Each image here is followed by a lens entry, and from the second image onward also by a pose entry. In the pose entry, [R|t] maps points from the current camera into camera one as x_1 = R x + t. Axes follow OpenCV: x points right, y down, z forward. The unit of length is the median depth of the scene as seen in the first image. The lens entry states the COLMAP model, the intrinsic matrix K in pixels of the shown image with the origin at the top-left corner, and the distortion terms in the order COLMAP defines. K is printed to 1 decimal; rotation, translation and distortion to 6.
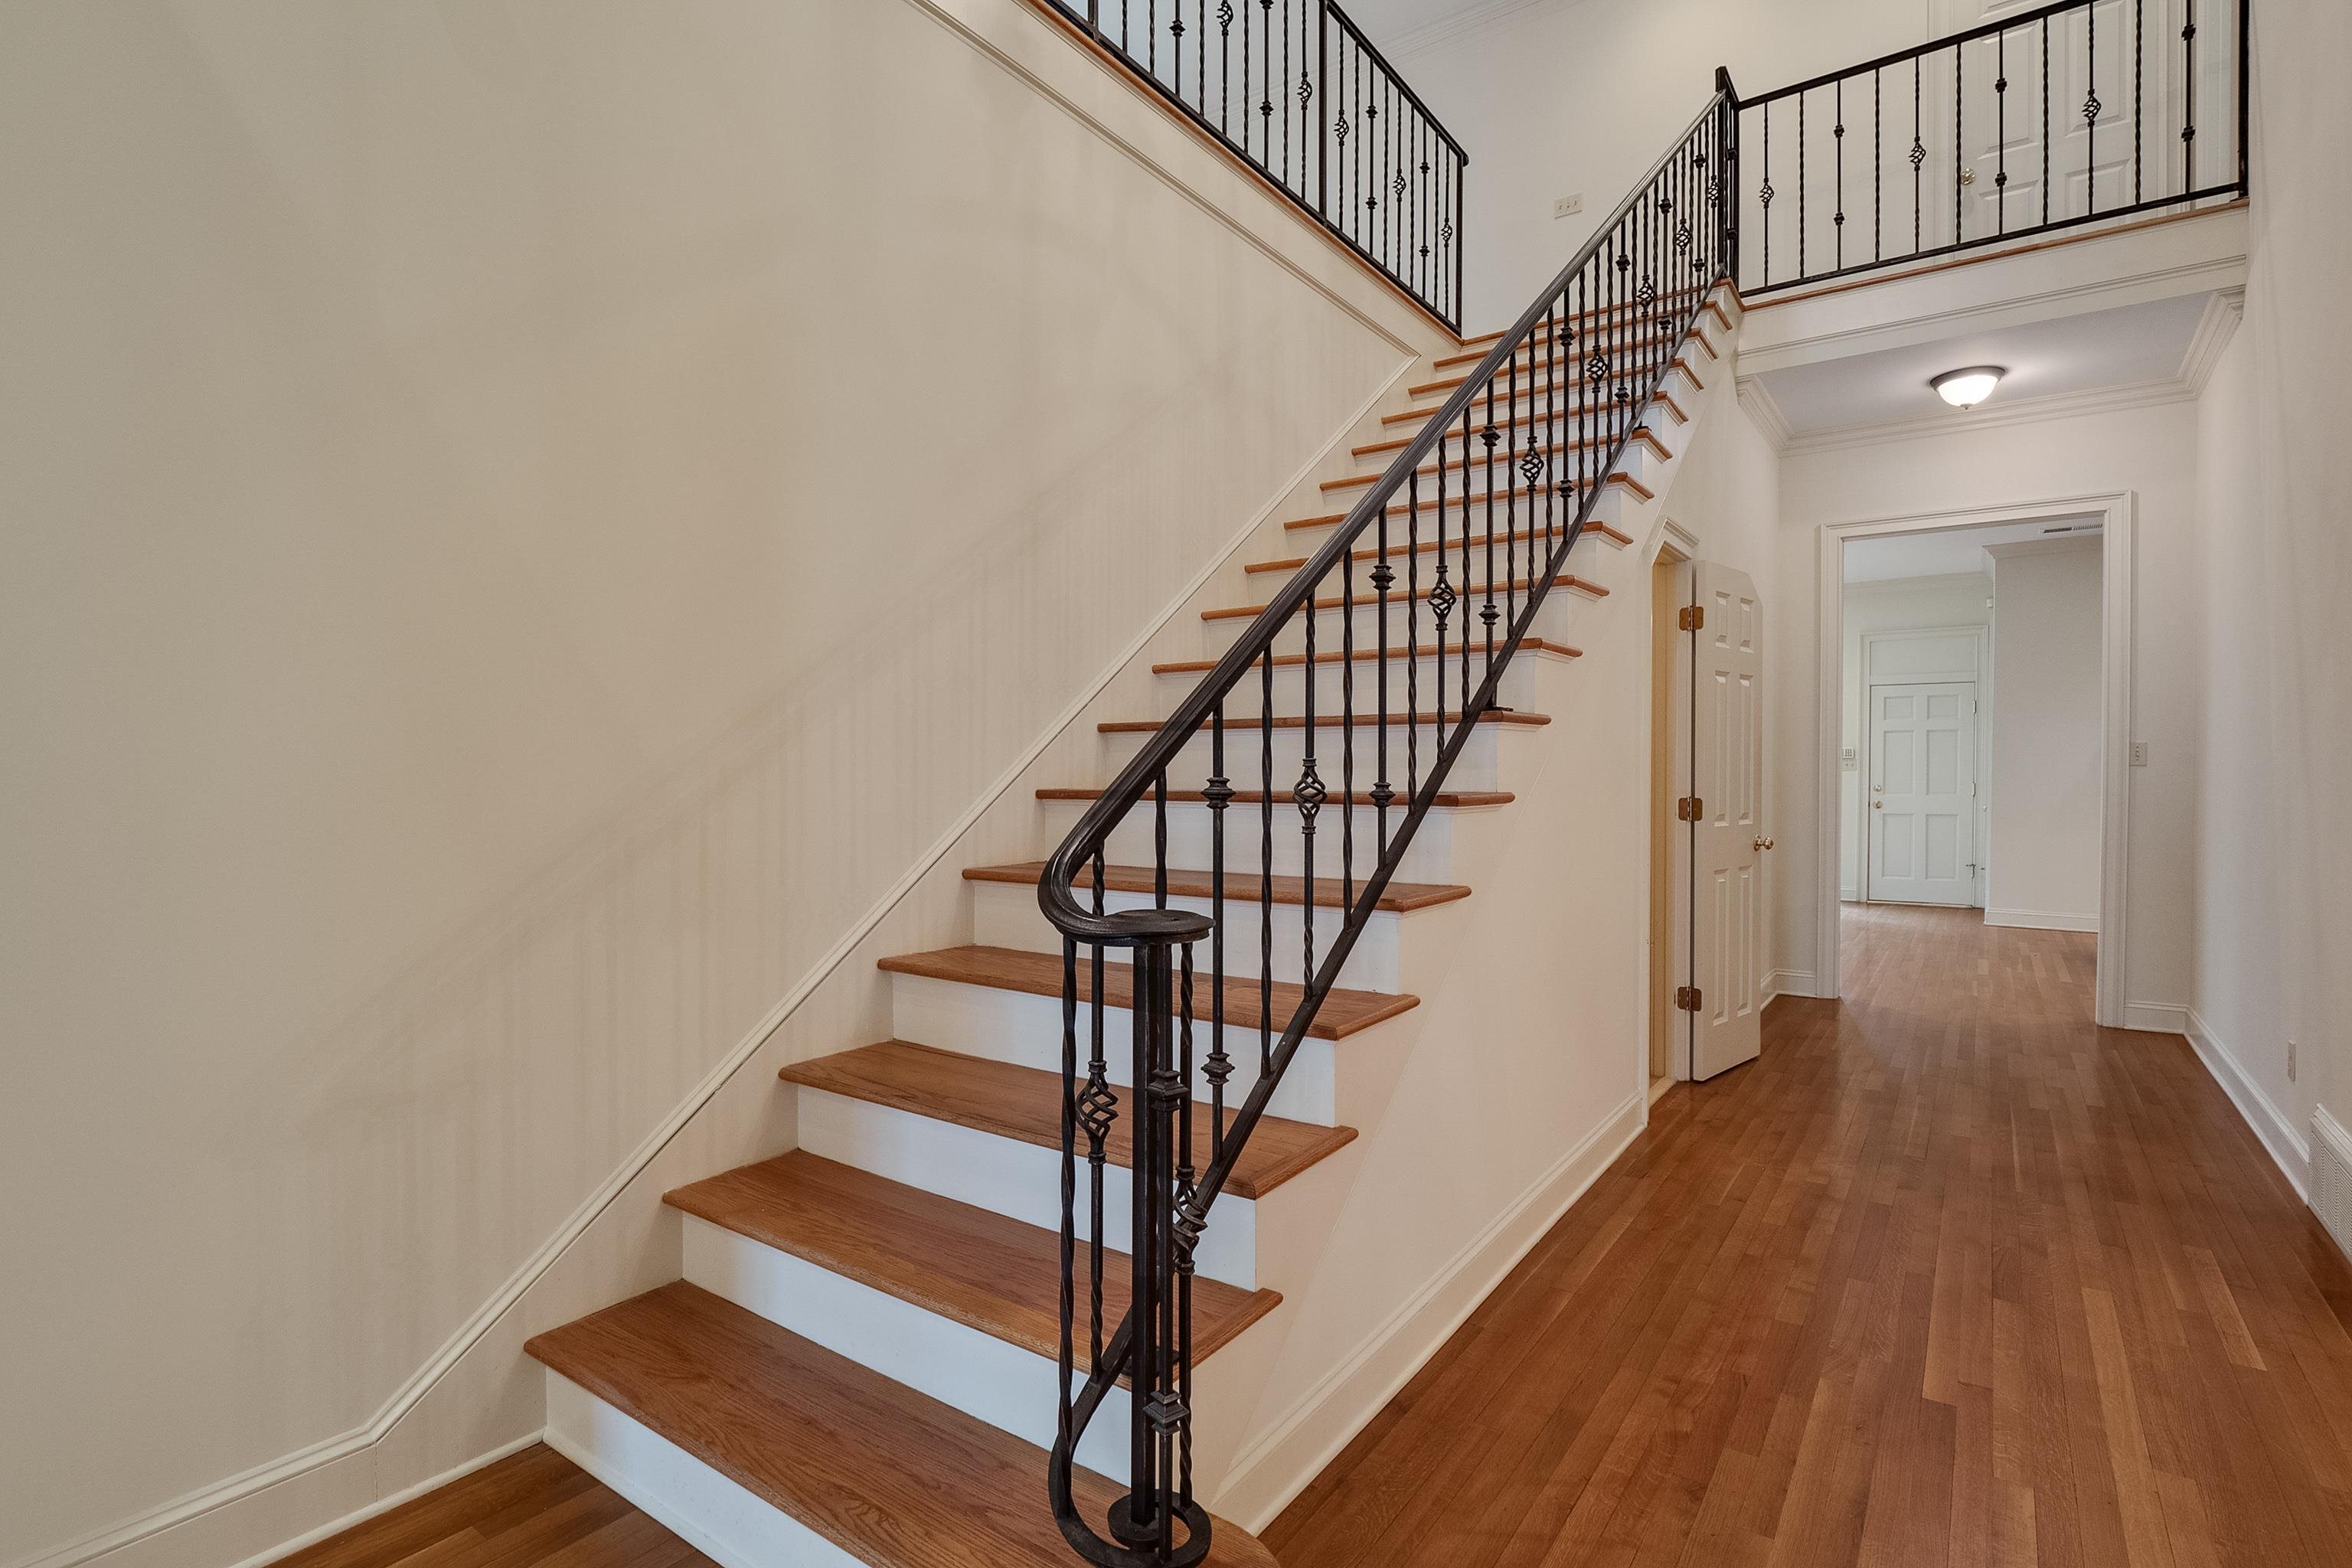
lens RADIAL K [[1121.3, 0, 1162.4], [0, 1121.3, 782.4], [0, 0, 1]] dist [-0.003943, -0.009214]
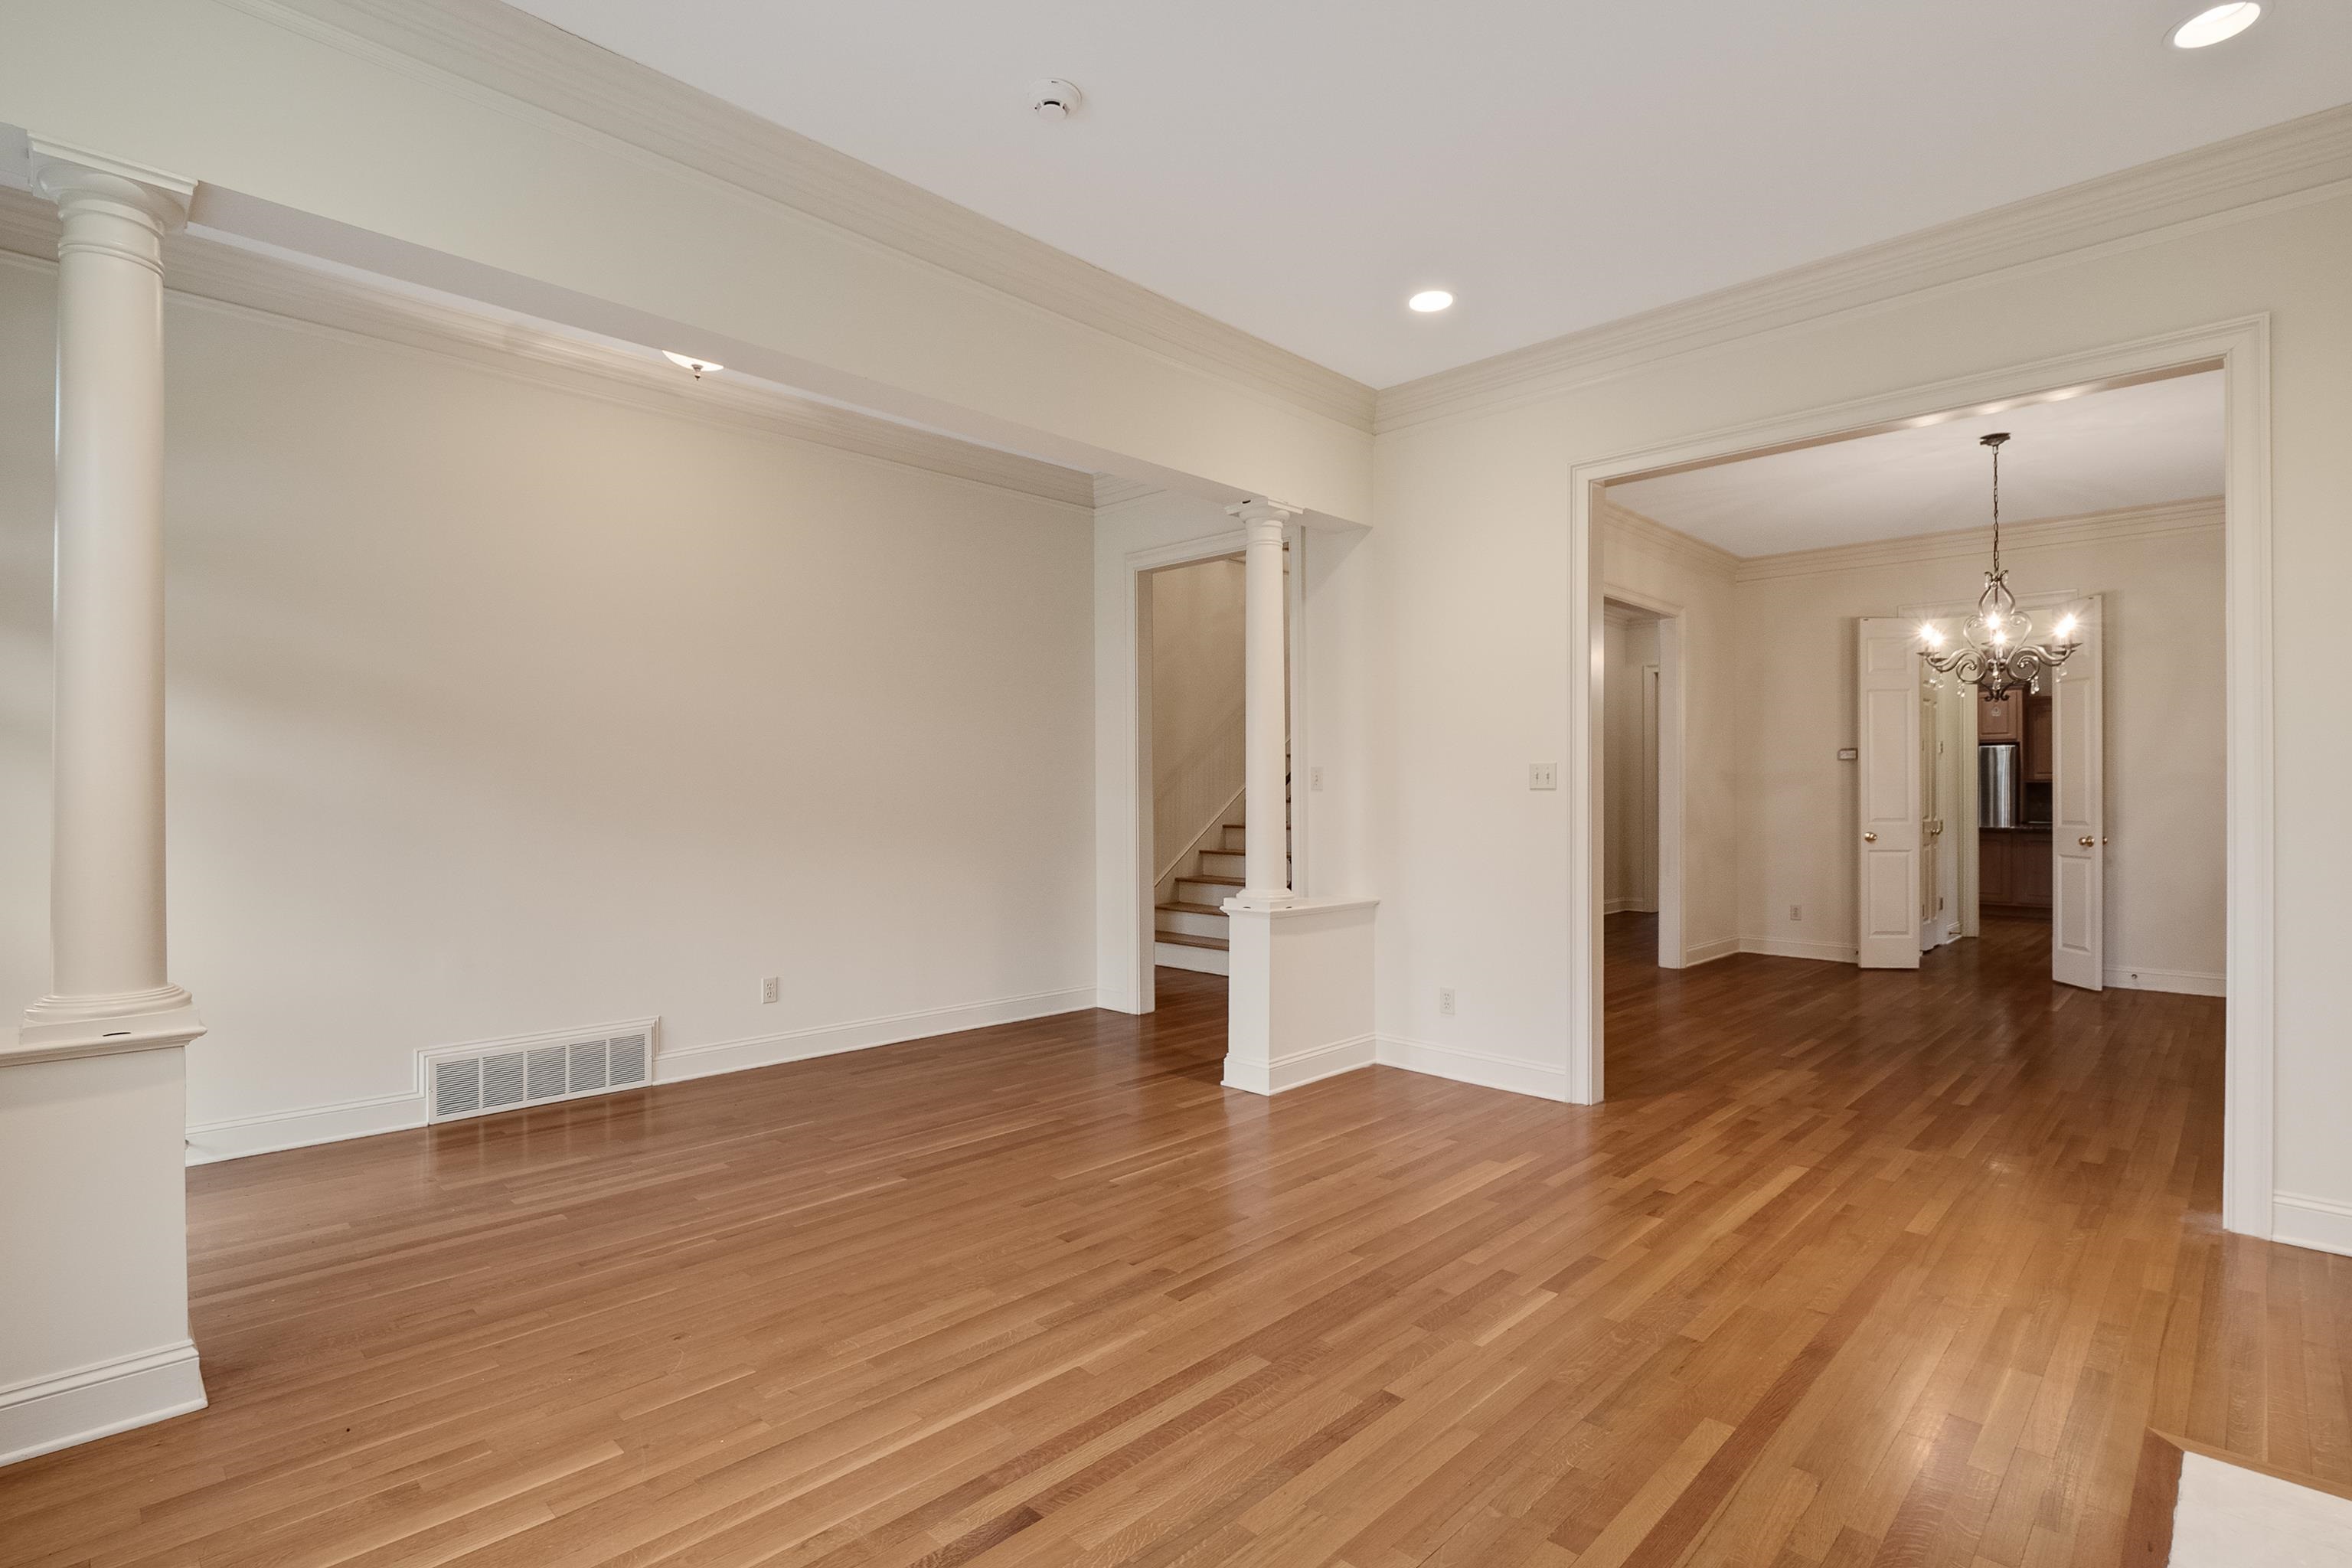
lens RADIAL K [[1121.3, 0, 1162.4], [0, 1121.3, 782.4], [0, 0, 1]] dist [-0.003943, -0.009214]
pose [[0.986689, -0.000988, -0.162614, 0.096874], [-0.002409, 0.999783, -0.020695, 0.012211], [0.162599, 0.020811, 0.986473, -1.230055]]
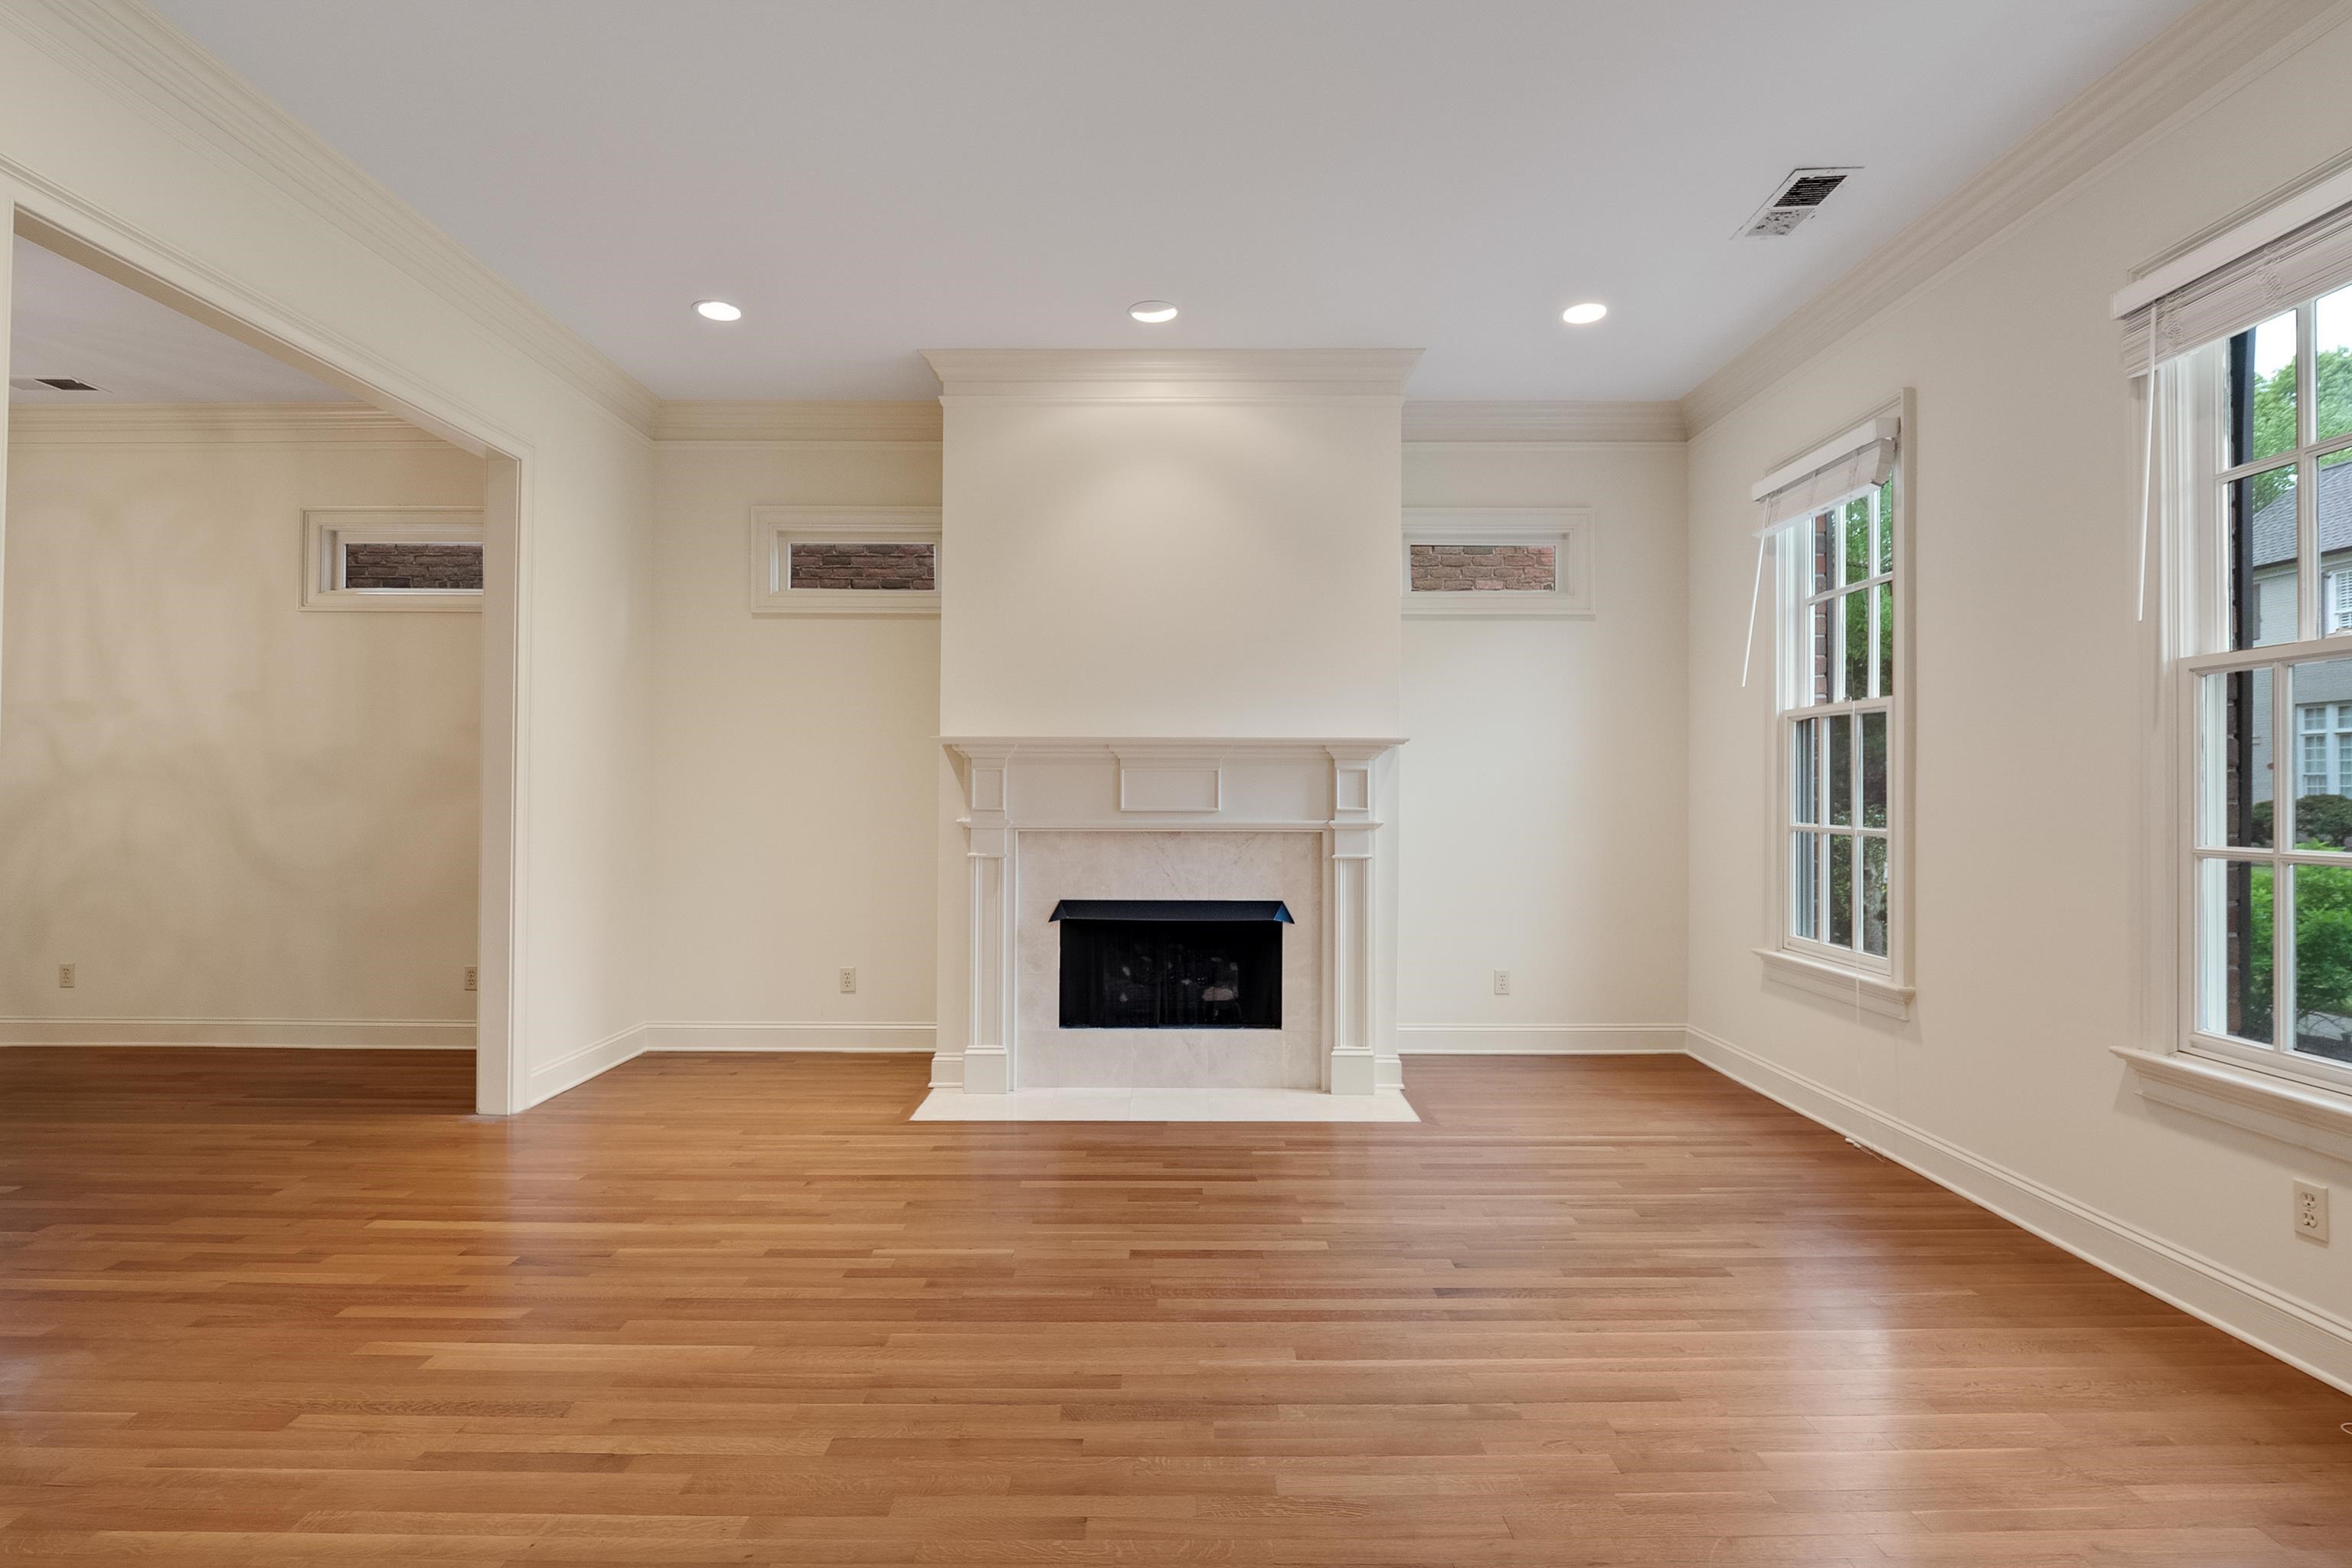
lens RADIAL K [[1116.4, 0, 1190.3], [0, 1116.4, 782.8], [0, 0, 1]] dist [-0.000349, -0.010459]
pose [[-0.597248, 0.001258, 0.802055, -0.391134], [0.003433, 0.999994, 0.000988, 0.003743], [-0.802049, 0.003343, -0.597249, -0.407174]]
